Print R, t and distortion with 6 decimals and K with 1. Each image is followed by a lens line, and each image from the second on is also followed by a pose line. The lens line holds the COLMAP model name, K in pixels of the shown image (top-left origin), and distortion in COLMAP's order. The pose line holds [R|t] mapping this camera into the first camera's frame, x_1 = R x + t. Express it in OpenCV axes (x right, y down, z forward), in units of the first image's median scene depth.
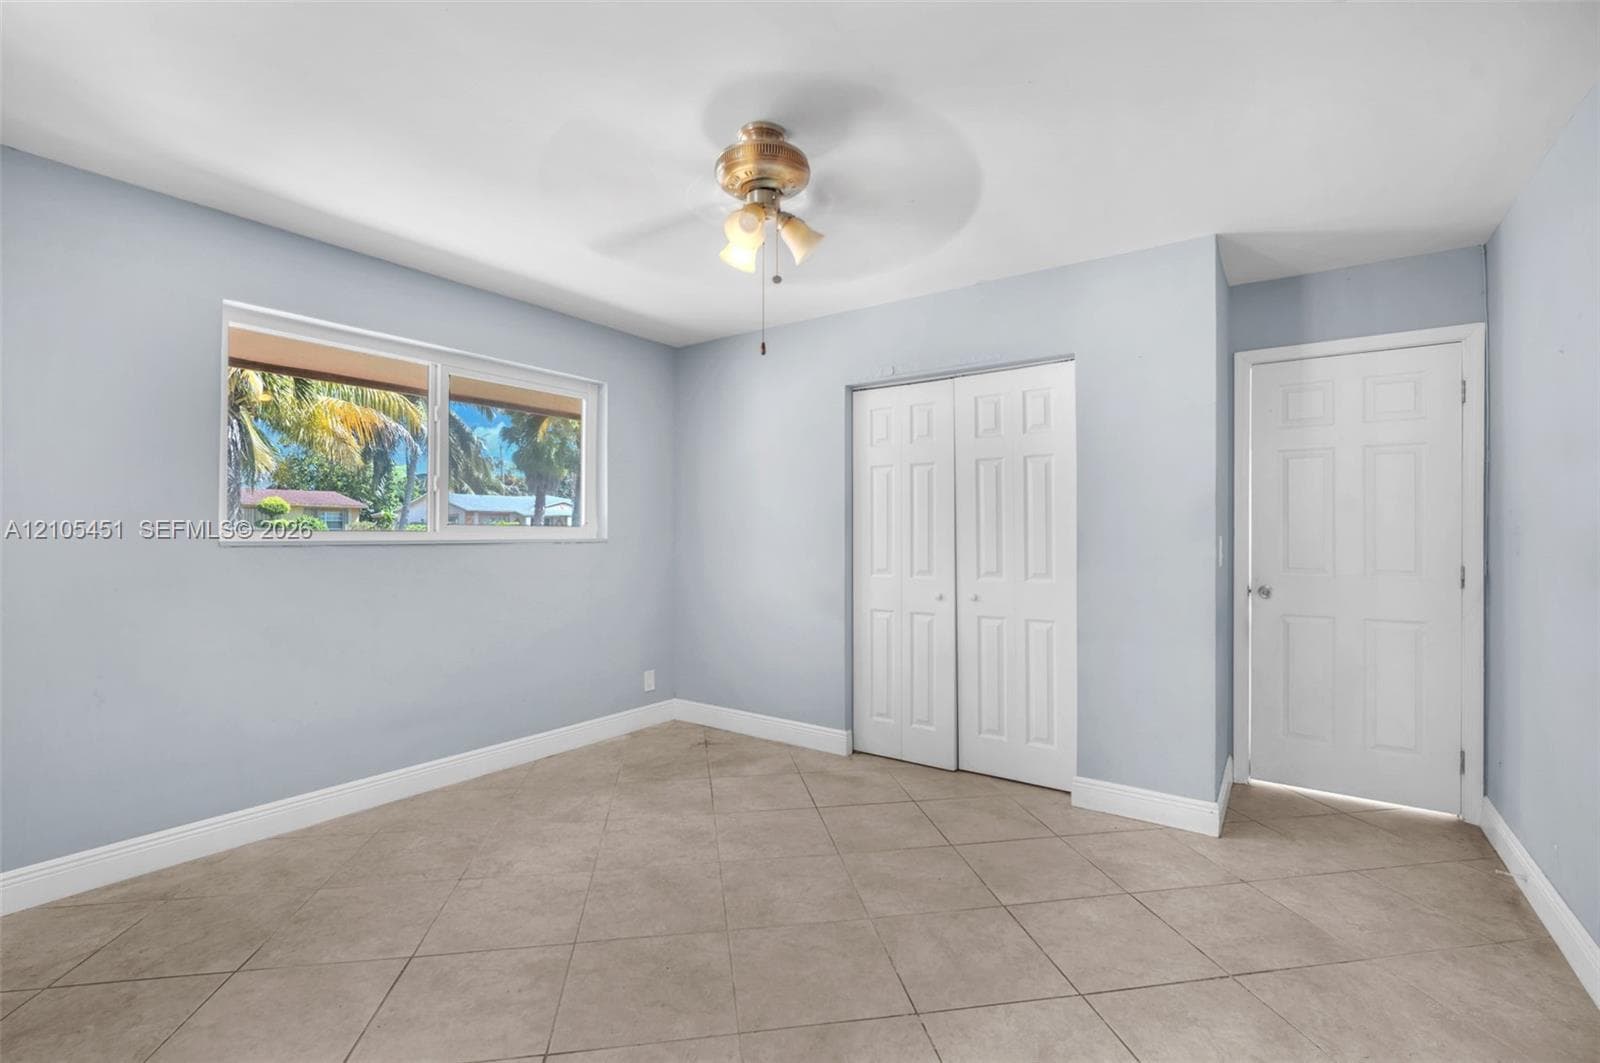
lens RADIAL K [[706.4, 0, 802.6], [0, 706.4, 528.4], [0, 0, 1]] dist [-0.012674, 0.004403]
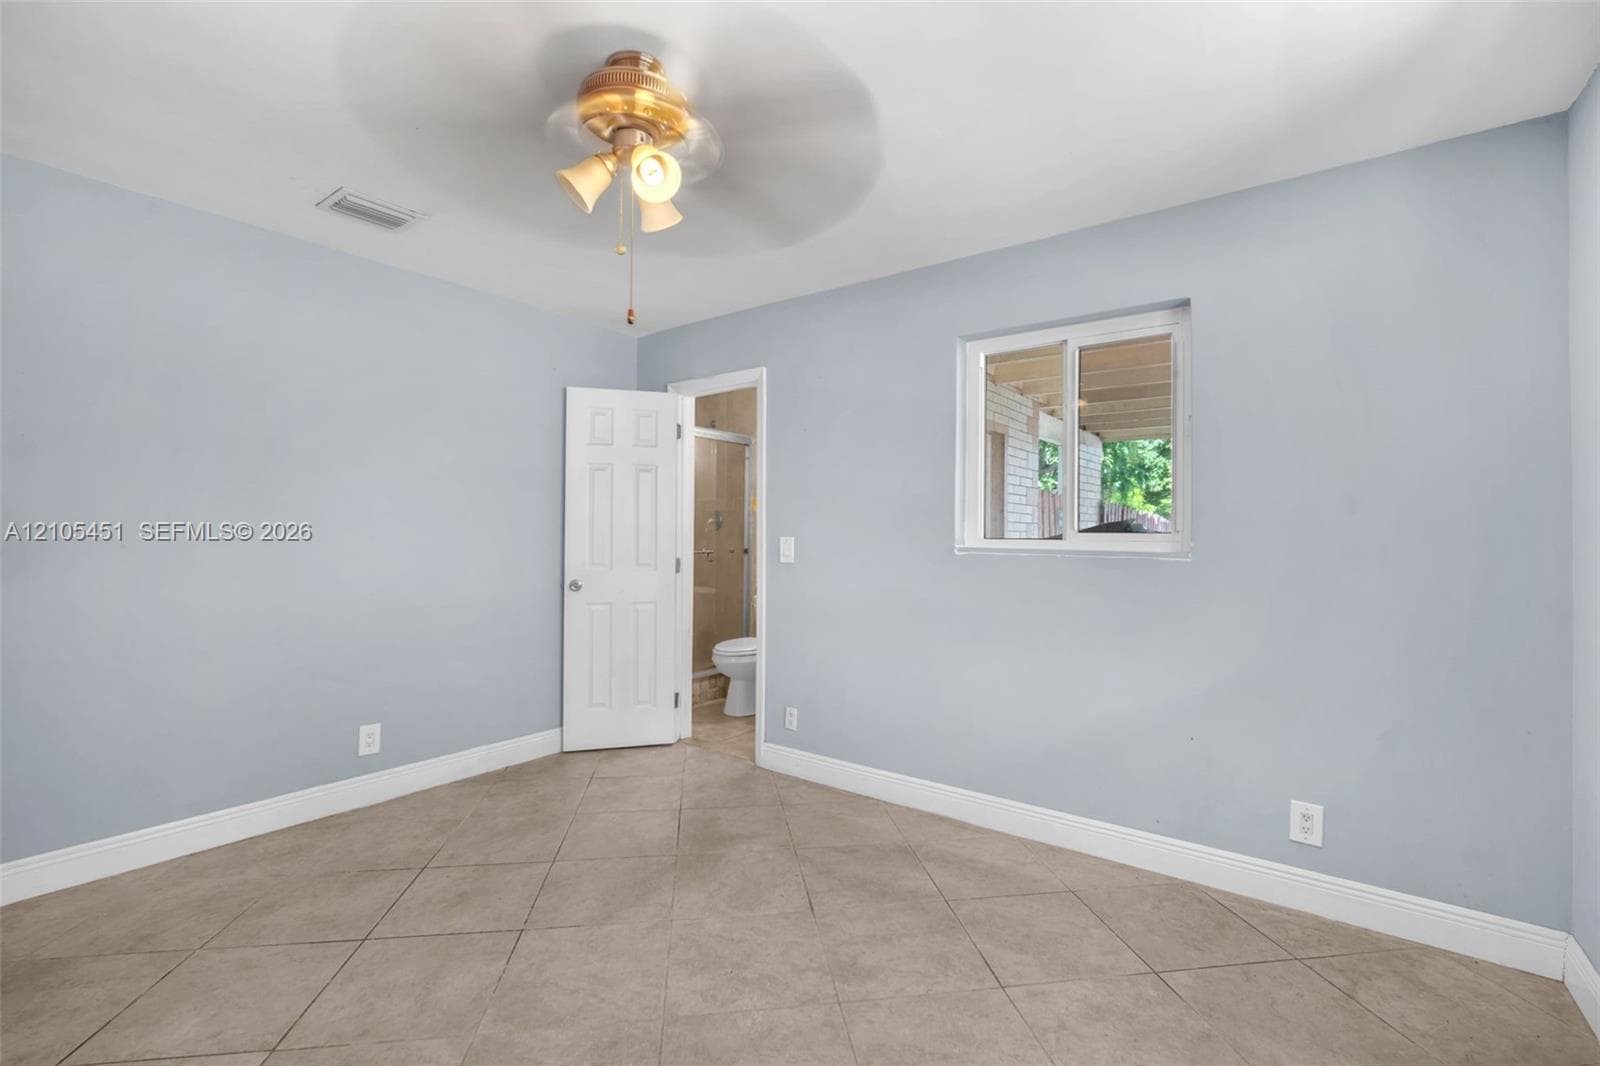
lens RADIAL K [[706.4, 0, 802.6], [0, 706.4, 529.9], [0, 0, 1]] dist [-0.012674, 0.004403]
pose [[-0.999307, -0.010939, 0.035591, -0.173008], [-0.011217, 0.999908, -0.007638, 0.002235], [-0.035504, -0.008032, -0.999337, 1.076038]]
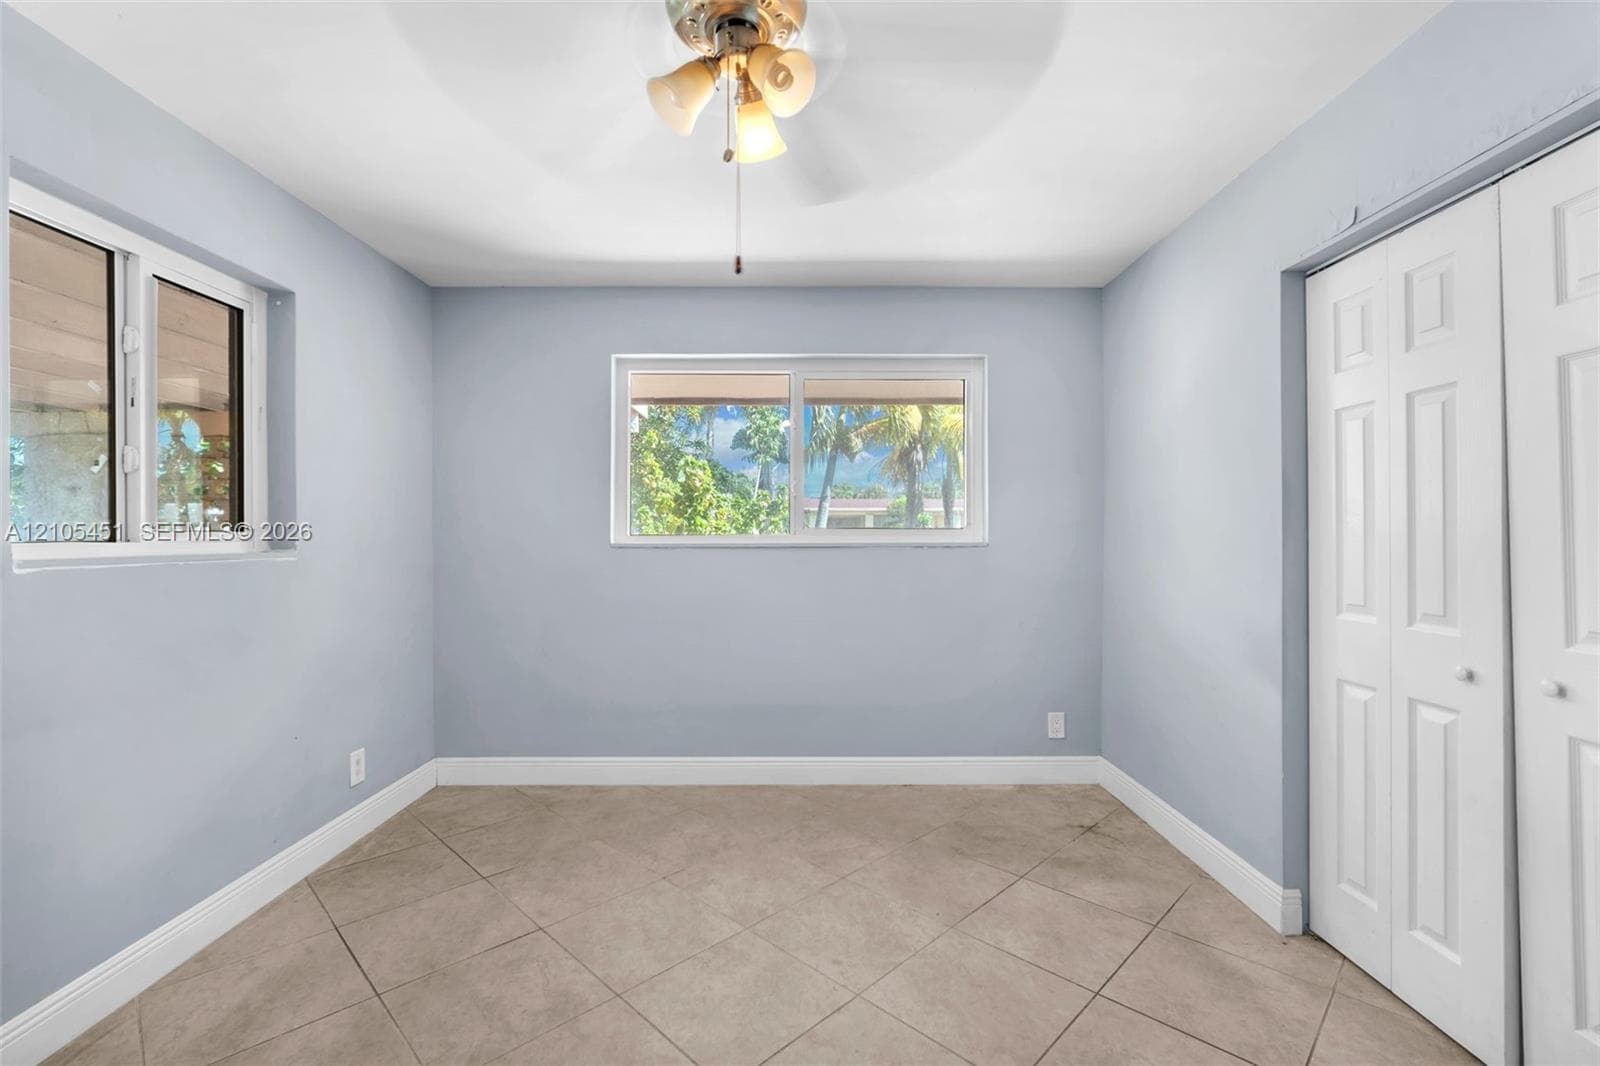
lens RADIAL K [[706.4, 0, 802.6], [0, 706.4, 529.9], [0, 0, 1]] dist [-0.012674, 0.004403]
pose [[0.579489, -0.009634, -0.814923, 0.310684], [0.008717, 0.999946, -0.005623, 0.002431], [0.814933, -0.003845, 0.579542, 0.385880]]
